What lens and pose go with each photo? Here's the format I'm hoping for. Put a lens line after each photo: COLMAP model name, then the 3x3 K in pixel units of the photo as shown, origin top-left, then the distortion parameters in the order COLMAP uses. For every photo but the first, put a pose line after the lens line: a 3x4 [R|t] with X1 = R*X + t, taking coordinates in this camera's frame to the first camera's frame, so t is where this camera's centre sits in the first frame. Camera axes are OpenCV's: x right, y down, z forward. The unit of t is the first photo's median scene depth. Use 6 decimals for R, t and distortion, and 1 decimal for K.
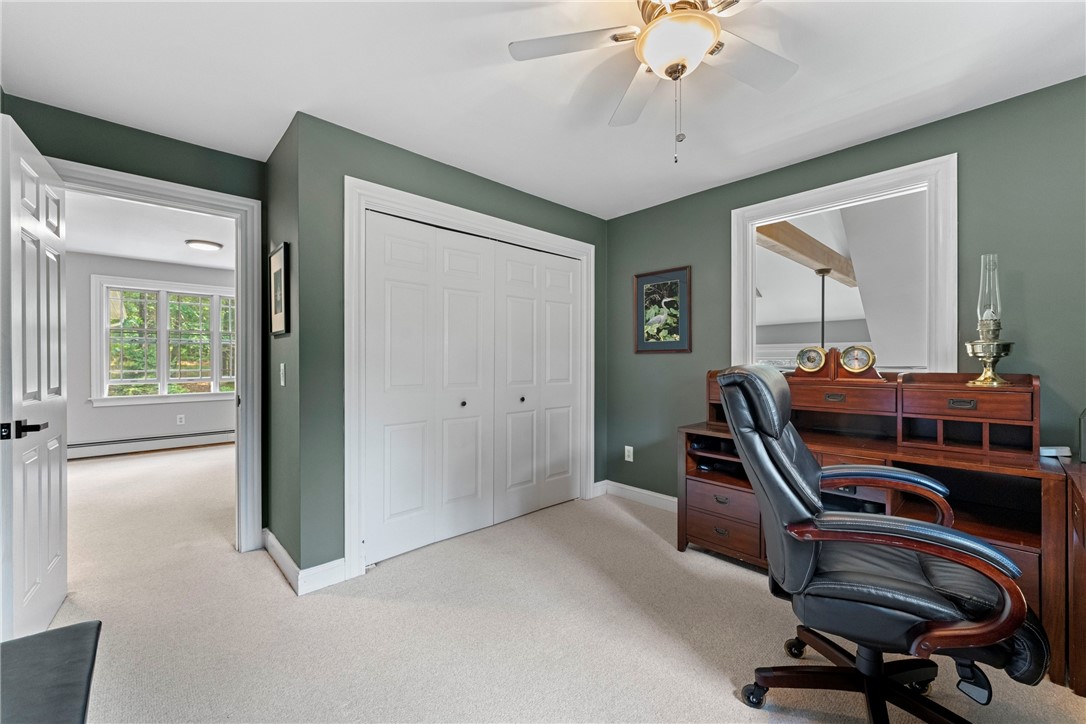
lens RADIAL K [[433.3, 0, 545.1], [0, 433.3, 361.4], [0, 0, 1]] dist [-0.002782, -0.000196]
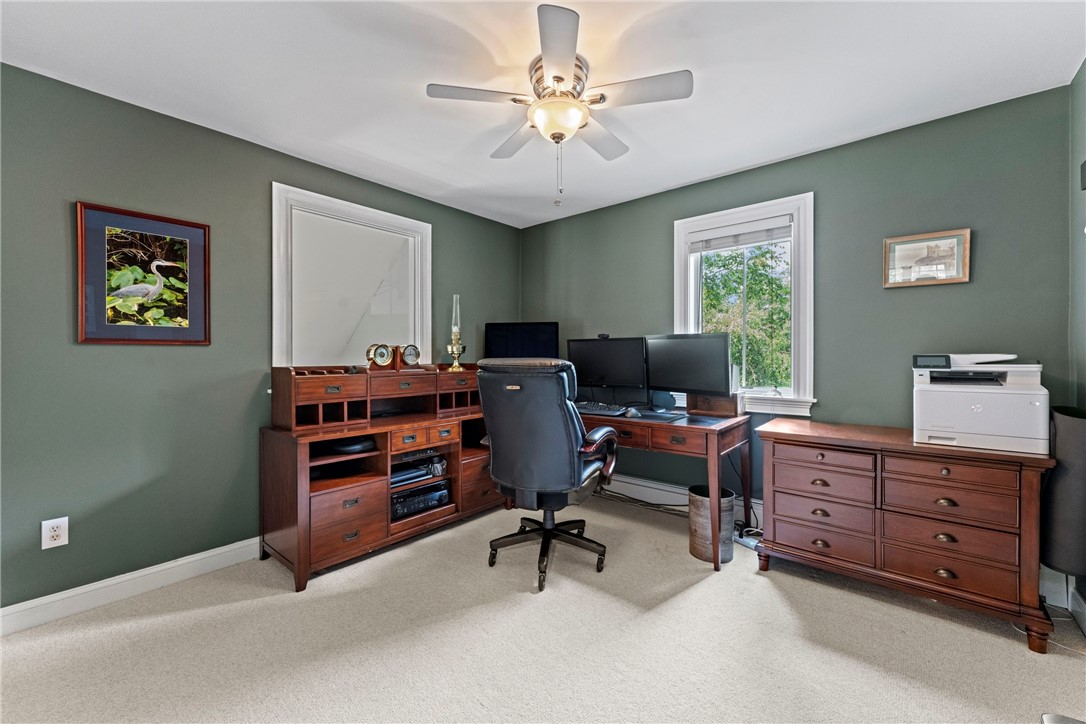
lens RADIAL K [[433.3, 0, 544.2], [0, 433.3, 358.4], [0, 0, 1]] dist [-0.002782, -0.000196]
pose [[-0.116054, -0.003534, 0.993237, -0.429709], [0.005864, 0.999974, 0.004243, 0.001643], [-0.993226, 0.006317, -0.116030, 0.504154]]
